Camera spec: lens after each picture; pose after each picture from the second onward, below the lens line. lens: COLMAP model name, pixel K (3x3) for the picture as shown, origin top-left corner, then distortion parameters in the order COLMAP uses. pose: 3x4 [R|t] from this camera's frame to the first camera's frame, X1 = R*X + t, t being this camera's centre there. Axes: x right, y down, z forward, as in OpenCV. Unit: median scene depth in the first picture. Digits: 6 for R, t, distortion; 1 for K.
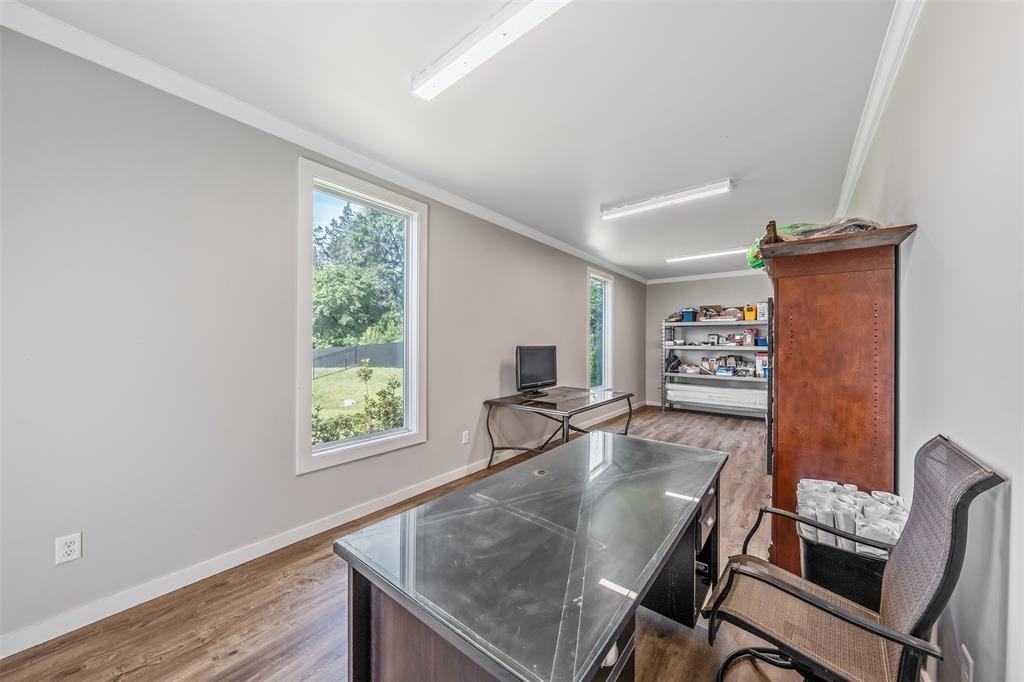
lens RADIAL K [[360.2, 0, 513.1], [0, 360.2, 345.1], [0, 0, 1]] dist [-0.000169, 0.000043]
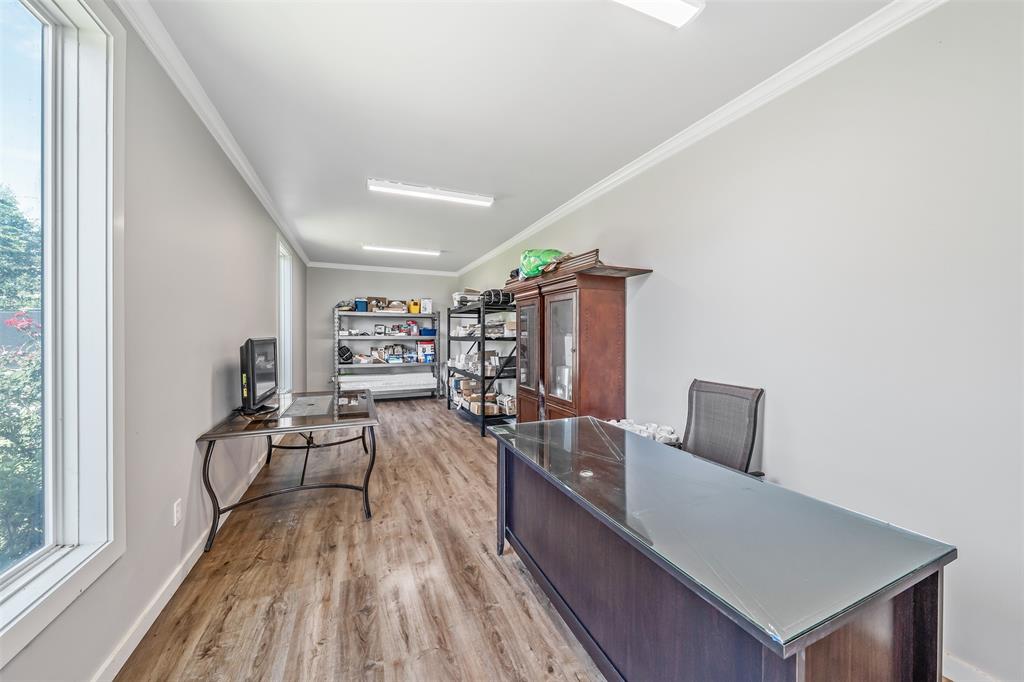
lens RADIAL K [[360.2, 0, 513.5], [0, 360.2, 336.4], [0, 0, 1]] dist [-0.000169, 0.000043]
pose [[0.470475, -0.009584, 0.882361, -0.195782], [0.005213, 0.999954, 0.008082, -0.002490], [-0.882398, 0.000797, 0.470504, 0.168788]]
